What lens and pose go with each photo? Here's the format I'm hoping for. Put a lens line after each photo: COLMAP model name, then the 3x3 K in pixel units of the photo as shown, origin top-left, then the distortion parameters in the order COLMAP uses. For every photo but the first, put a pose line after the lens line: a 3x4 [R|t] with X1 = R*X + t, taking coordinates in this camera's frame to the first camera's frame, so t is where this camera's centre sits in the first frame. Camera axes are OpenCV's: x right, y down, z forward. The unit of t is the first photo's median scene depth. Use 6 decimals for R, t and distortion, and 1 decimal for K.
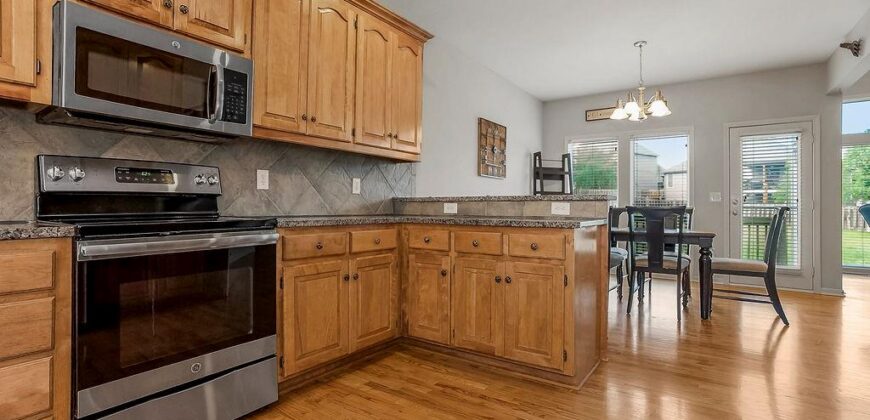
lens RADIAL K [[404.7, 0, 439.5], [0, 404.7, 202.1], [0, 0, 1]] dist [-0.032301, 0.014153]
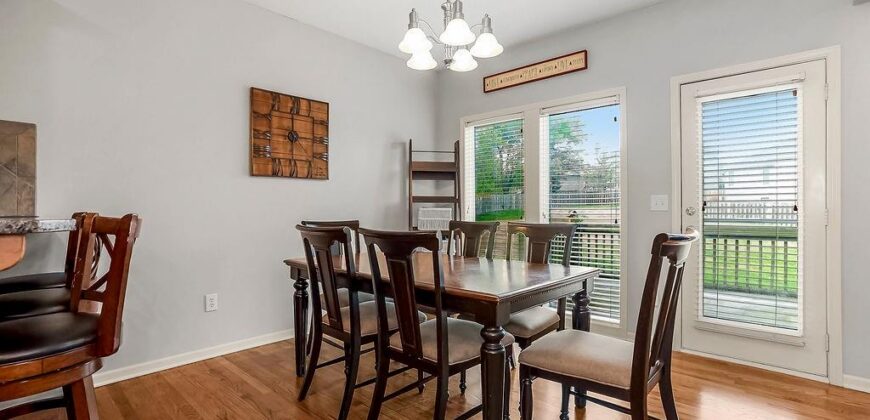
lens RADIAL K [[404.7, 0, 435.3], [0, 404.7, 208.7], [0, 0, 1]] dist [-0.032301, 0.014153]
pose [[0.990059, -0.009107, -0.140355, 0.499741], [0.010679, 0.999888, 0.010451, -0.017003], [0.140244, -0.011846, 0.990046, 0.409130]]
